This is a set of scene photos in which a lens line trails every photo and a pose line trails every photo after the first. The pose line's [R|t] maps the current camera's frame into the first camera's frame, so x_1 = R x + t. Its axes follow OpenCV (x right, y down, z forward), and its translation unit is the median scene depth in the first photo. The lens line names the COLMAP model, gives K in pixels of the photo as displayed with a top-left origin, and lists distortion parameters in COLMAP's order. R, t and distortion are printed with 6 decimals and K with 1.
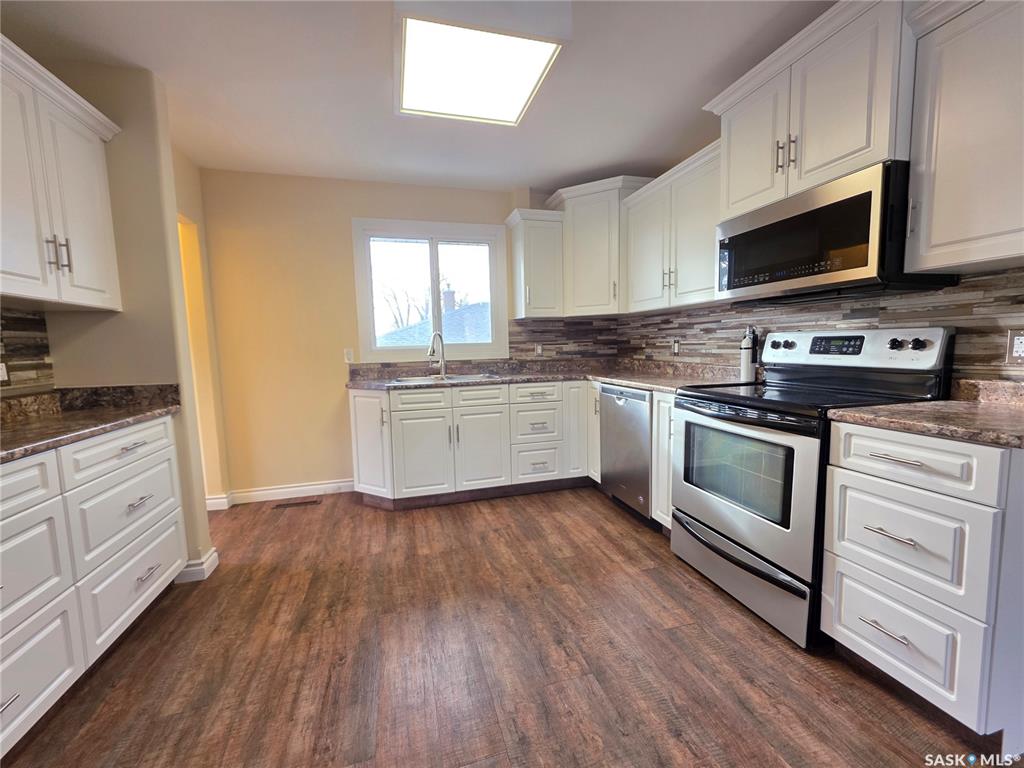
lens RADIAL K [[407.9, 0, 510.2], [0, 407.9, 382.8], [0, 0, 1]] dist [0.000860, 0.000070]
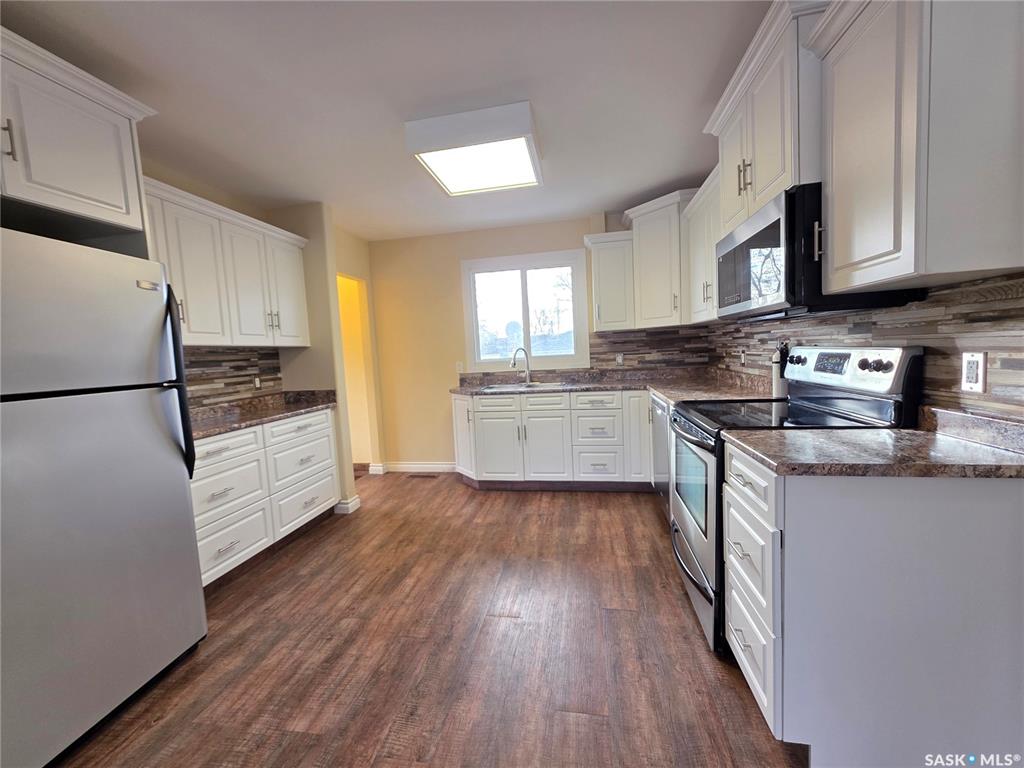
lens RADIAL K [[407.9, 0, 510.3], [0, 407.9, 382.6], [0, 0, 1]] dist [0.000860, 0.000070]
pose [[0.897353, 0.012424, -0.441138, 0.471894], [-0.011776, 0.999922, 0.004207, -0.036132], [0.441156, 0.001420, 0.897429, -0.132081]]
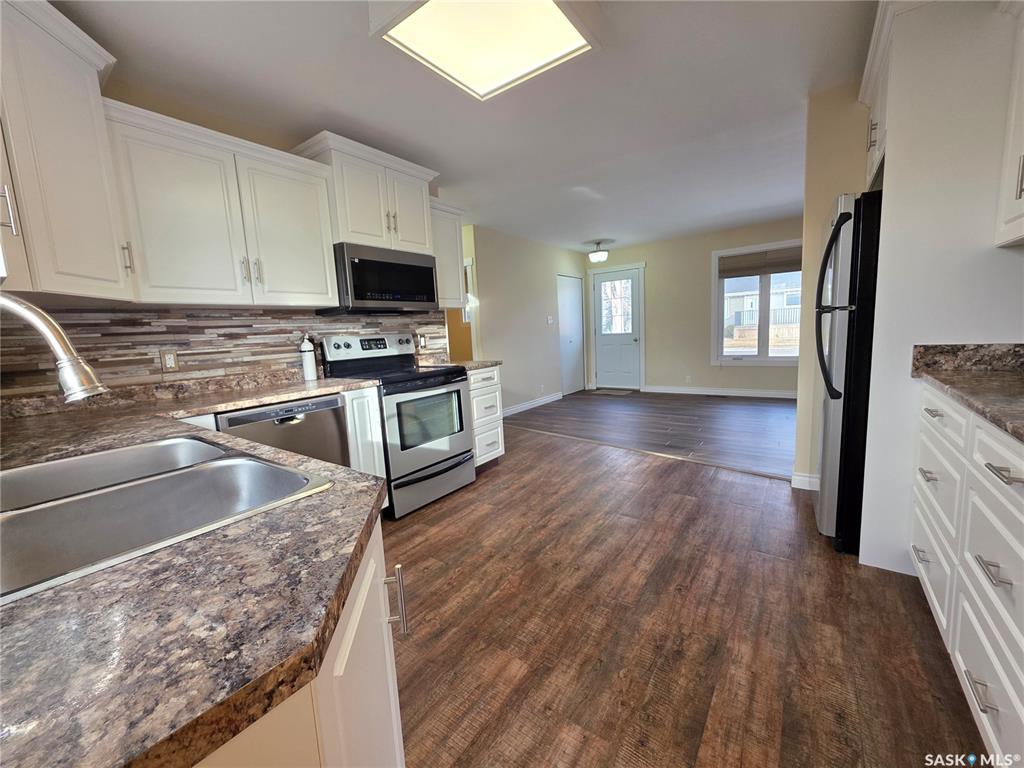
lens RADIAL K [[407.9, 0, 507.4], [0, 407.9, 385.7], [0, 0, 1]] dist [0.000860, 0.000070]
pose [[-0.604407, -0.049103, 0.795161, -0.698382], [0.144013, 0.974922, 0.169669, -0.110164], [-0.783551, 0.217063, -0.582178, 1.334686]]
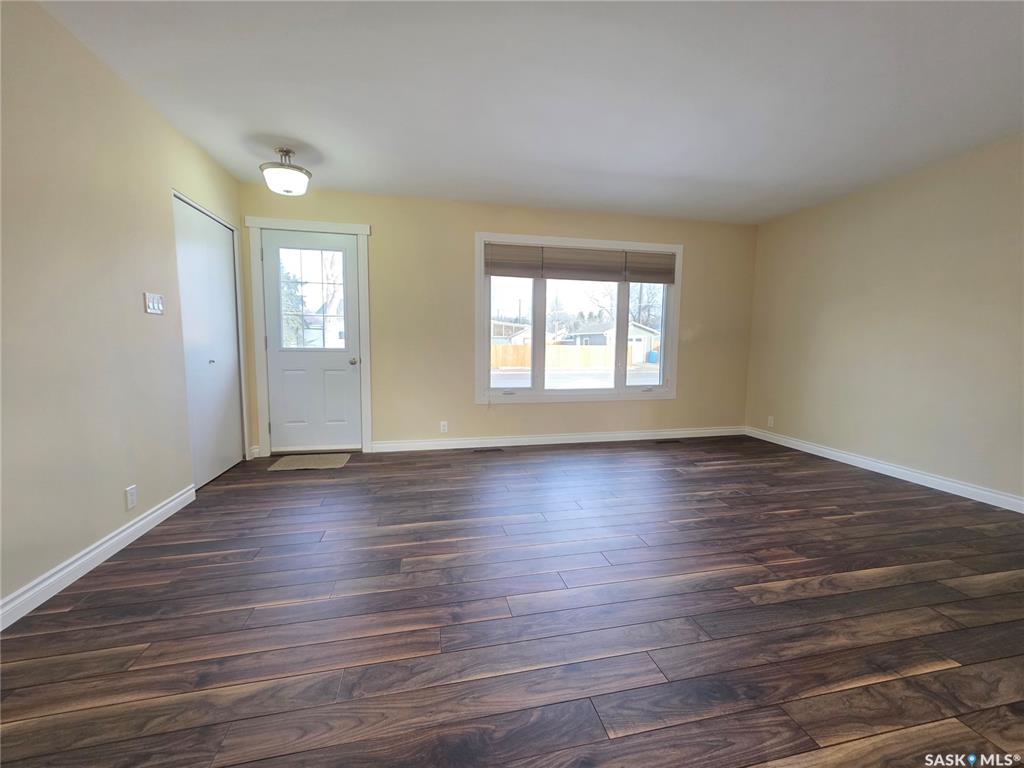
lens RADIAL K [[407.9, 0, 509.8], [0, 407.9, 385.7], [0, 0, 1]] dist [0.000860, 0.000070]
pose [[-0.998222, 0.010374, 0.058691, 0.439009], [0.021522, 0.981032, 0.192646, -0.002981], [-0.055580, 0.193567, -0.979511, 0.359135]]
